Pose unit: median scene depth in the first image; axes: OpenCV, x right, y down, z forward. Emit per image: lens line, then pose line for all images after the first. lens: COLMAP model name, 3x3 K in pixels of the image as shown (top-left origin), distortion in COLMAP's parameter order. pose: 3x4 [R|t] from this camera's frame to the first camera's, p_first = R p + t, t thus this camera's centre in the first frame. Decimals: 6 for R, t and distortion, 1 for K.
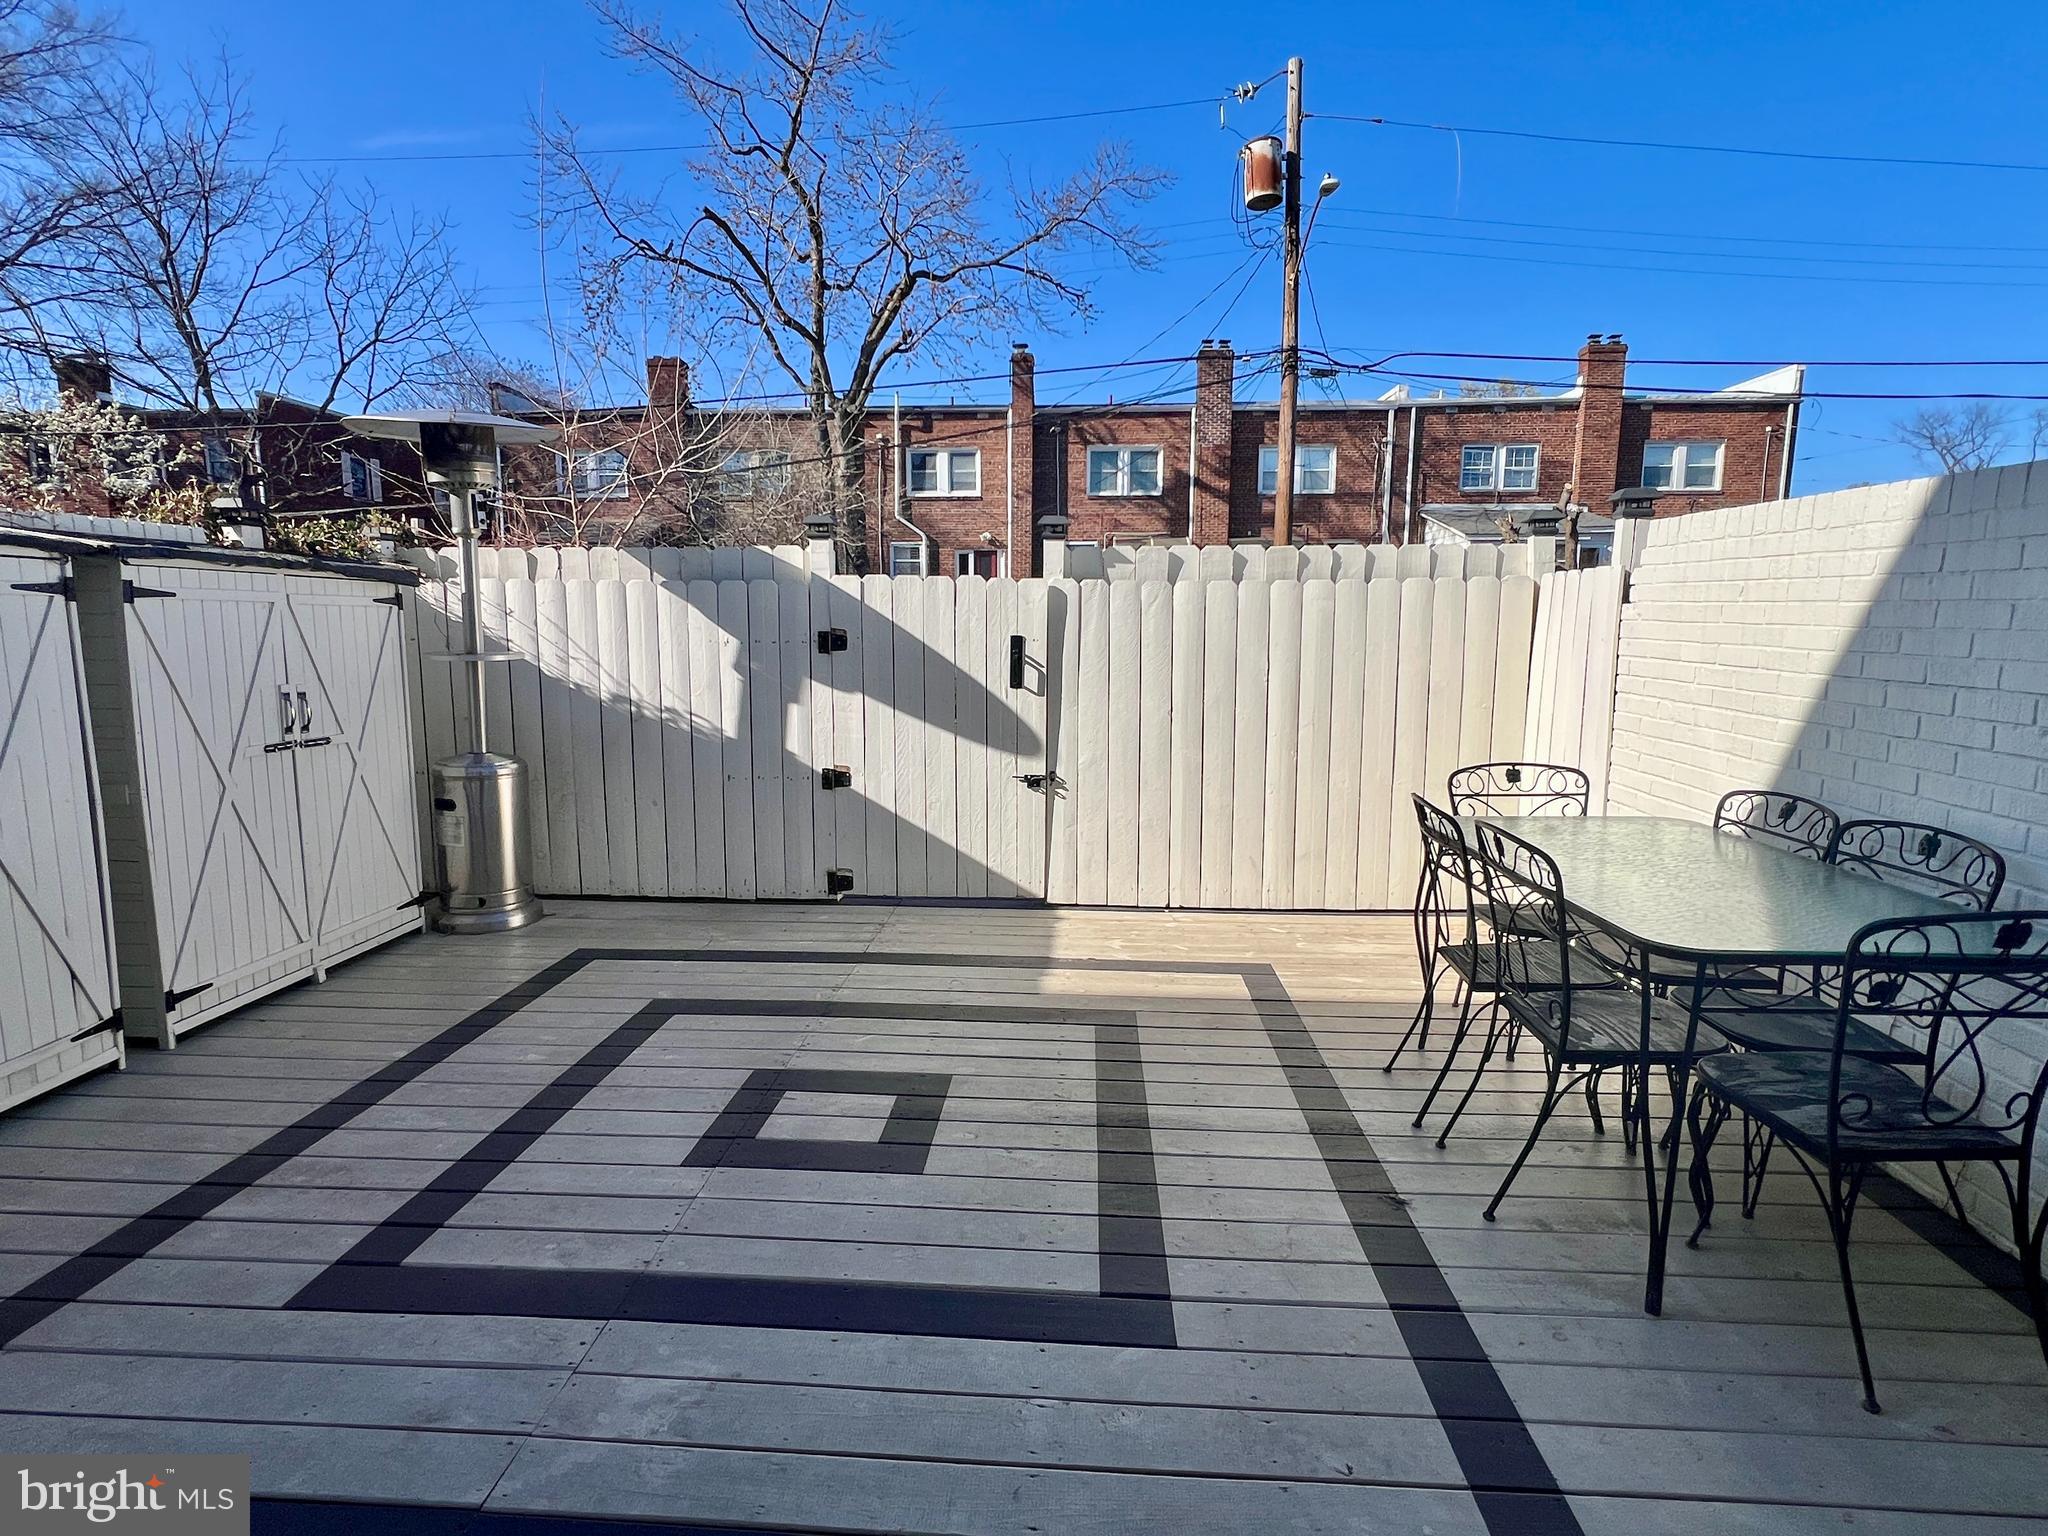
lens RADIAL K [[1044.4, 0, 1022.1], [0, 1044.4, 765.6], [0, 0, 1]] dist [-0.004426, -0.000755]
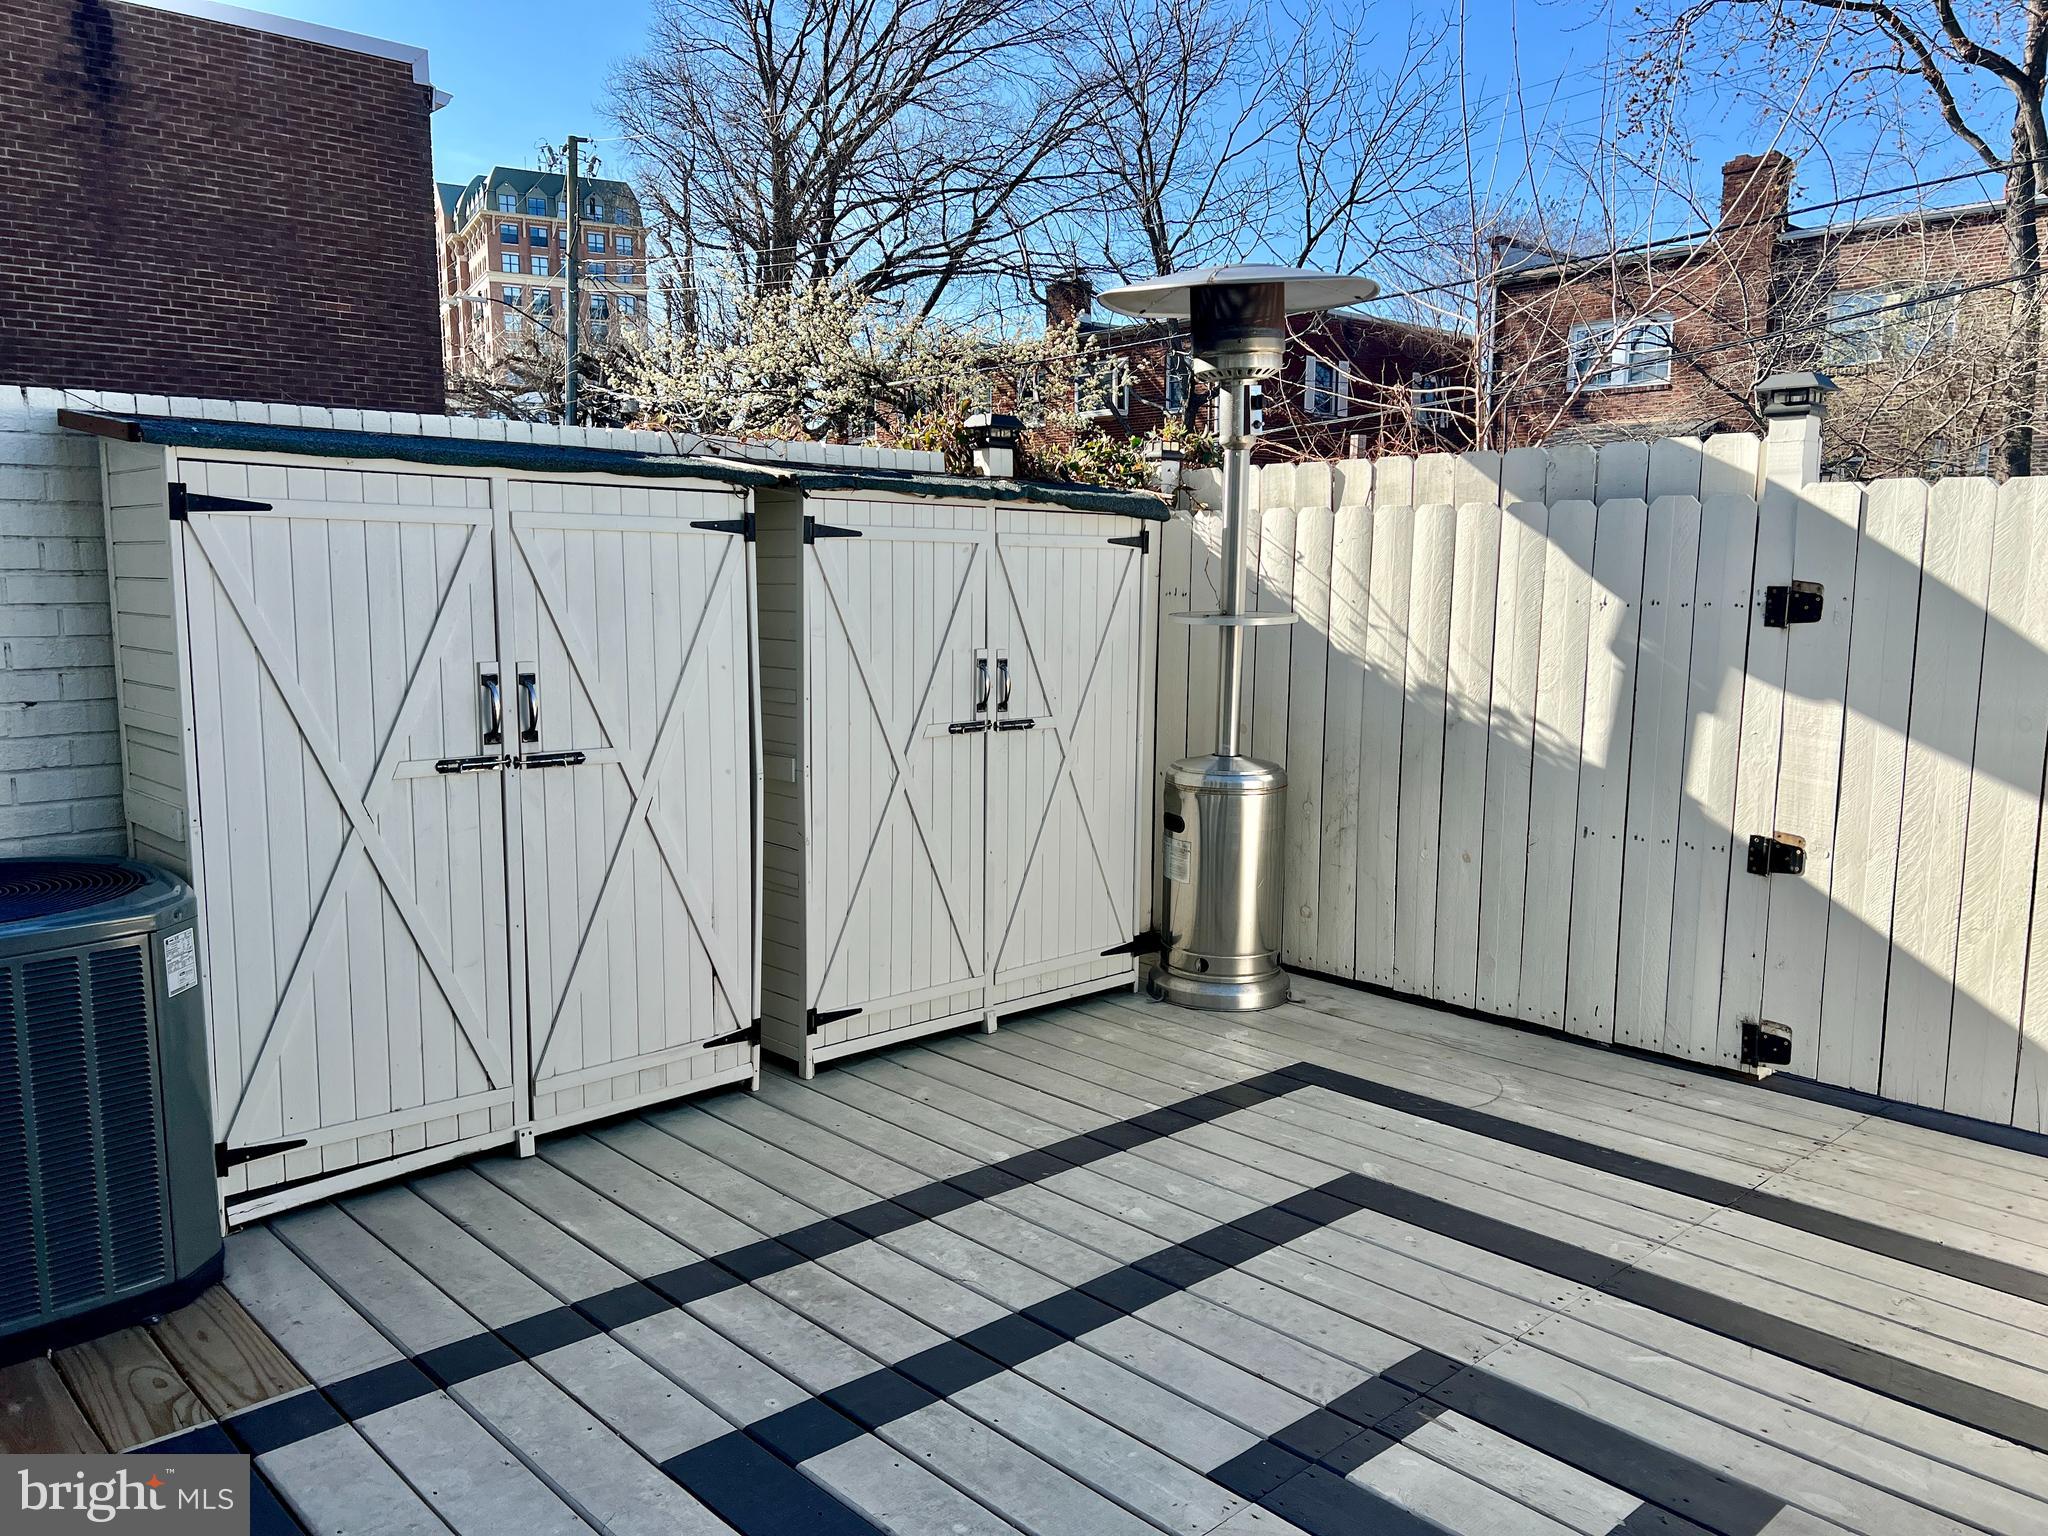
lens RADIAL K [[1529.6, 0, 1020.2], [0, 1529.6, 789.8], [0, 0, 1]] dist [0.053140, -0.052032]
pose [[0.726949, 0.099358, -0.679465, 0.085359], [-0.098190, 0.994349, 0.040351, -0.017277], [0.679635, 0.037383, 0.732597, 0.146946]]
